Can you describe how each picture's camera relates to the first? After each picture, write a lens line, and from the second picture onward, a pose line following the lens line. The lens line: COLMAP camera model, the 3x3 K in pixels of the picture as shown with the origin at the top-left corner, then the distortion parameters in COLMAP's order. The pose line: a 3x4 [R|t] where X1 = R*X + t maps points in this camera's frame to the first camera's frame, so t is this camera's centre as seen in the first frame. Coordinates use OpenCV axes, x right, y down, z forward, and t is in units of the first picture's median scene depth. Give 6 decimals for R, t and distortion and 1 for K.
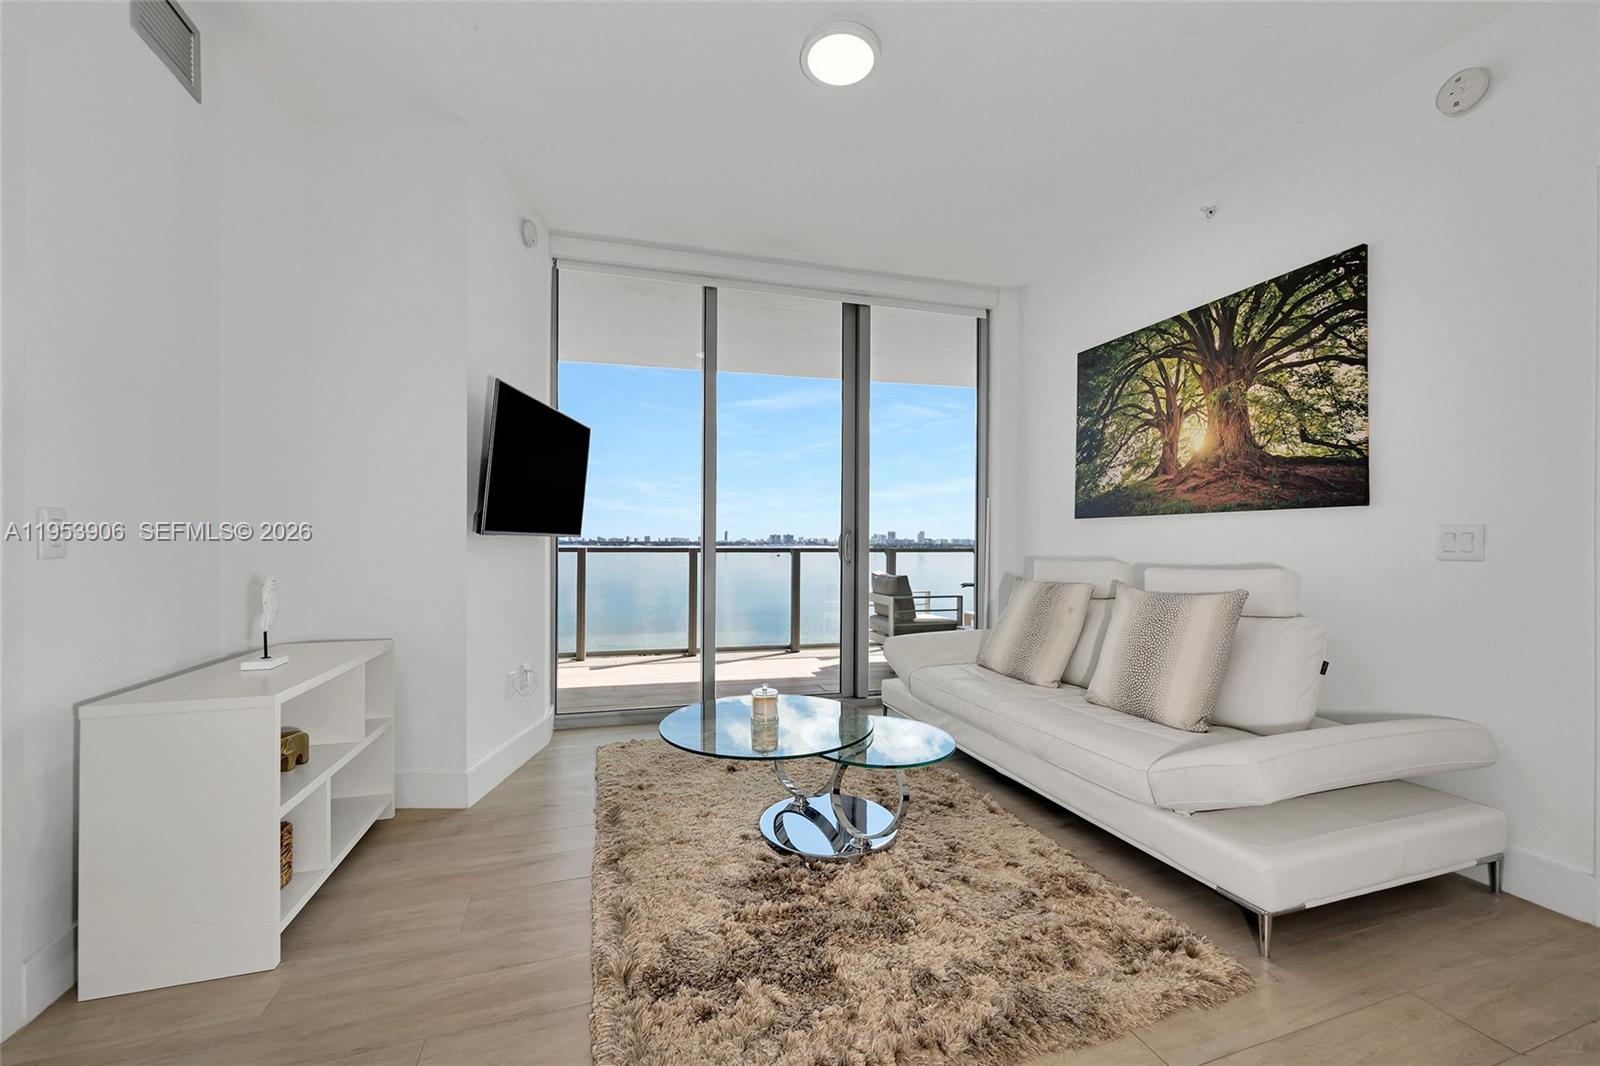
lens RADIAL K [[646.3, 0, 822.7], [0, 646.3, 534.5], [0, 0, 1]] dist [-0.000167, -0.000183]
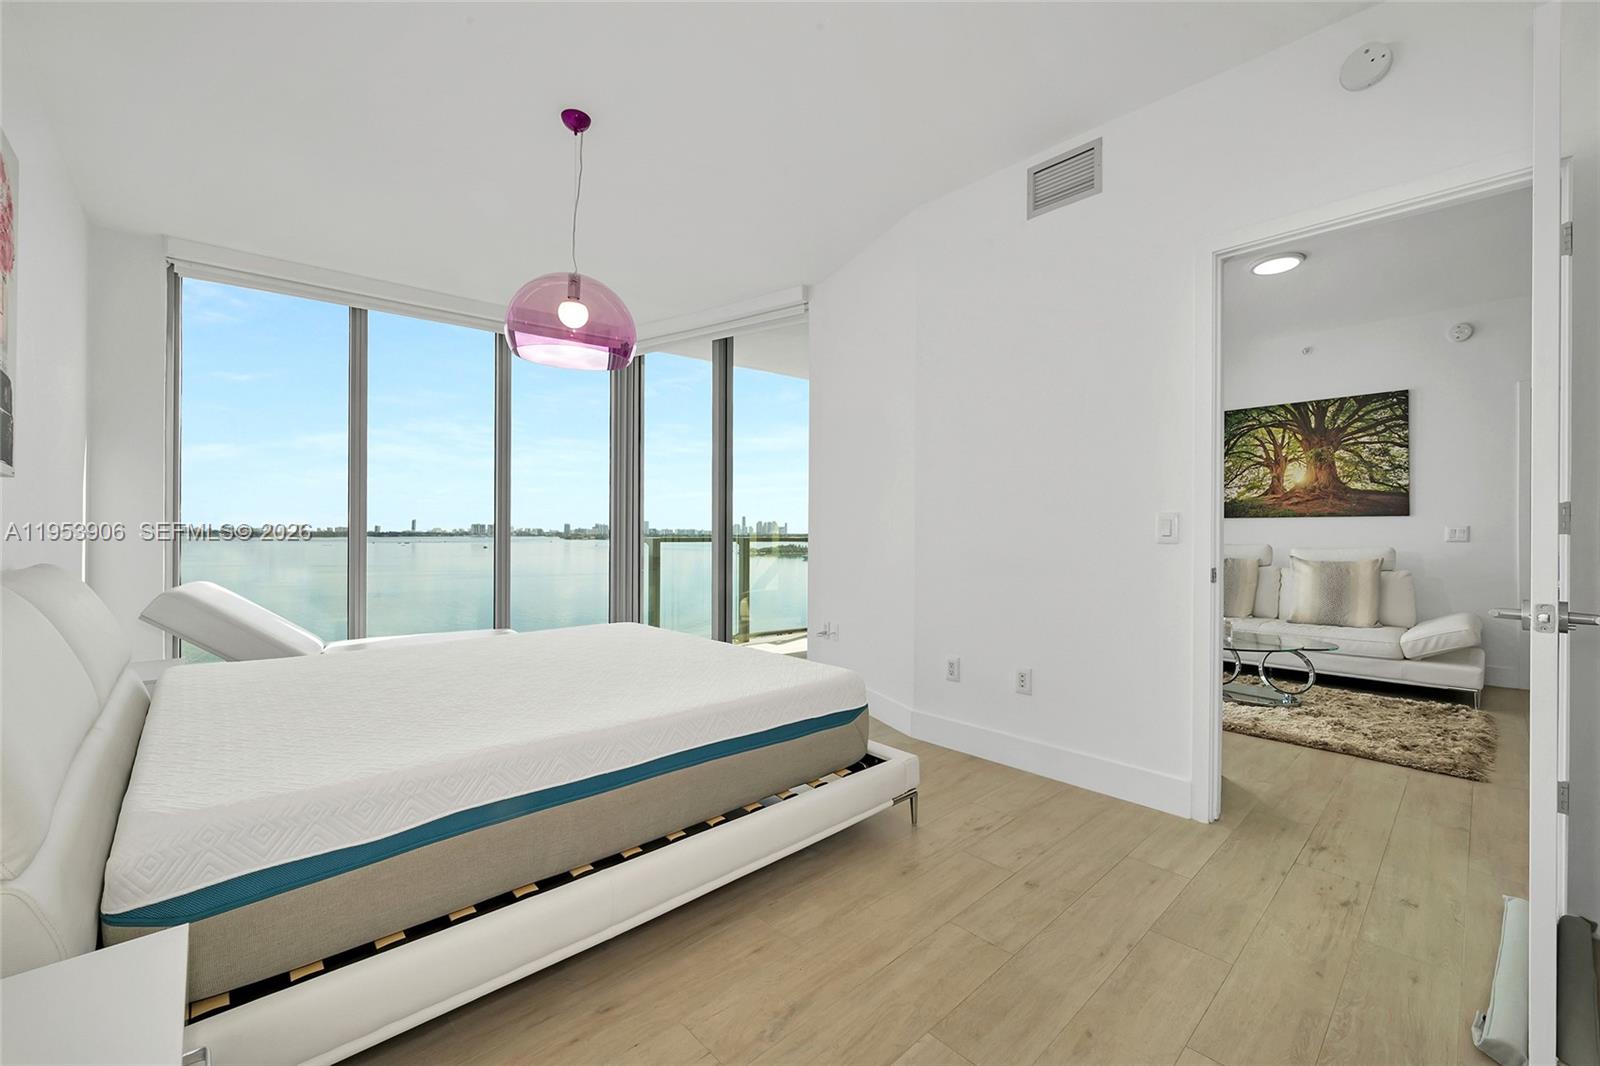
lens RADIAL K [[646.3, 0, 807.6], [0, 646.3, 534.9], [0, 0, 1]] dist [-0.000167, -0.000183]
pose [[0.904784, -0.000662, 0.425869, -1.492837], [-0.006056, 0.999878, 0.014420, -0.000802], [-0.425827, -0.015626, 0.904670, -0.052913]]
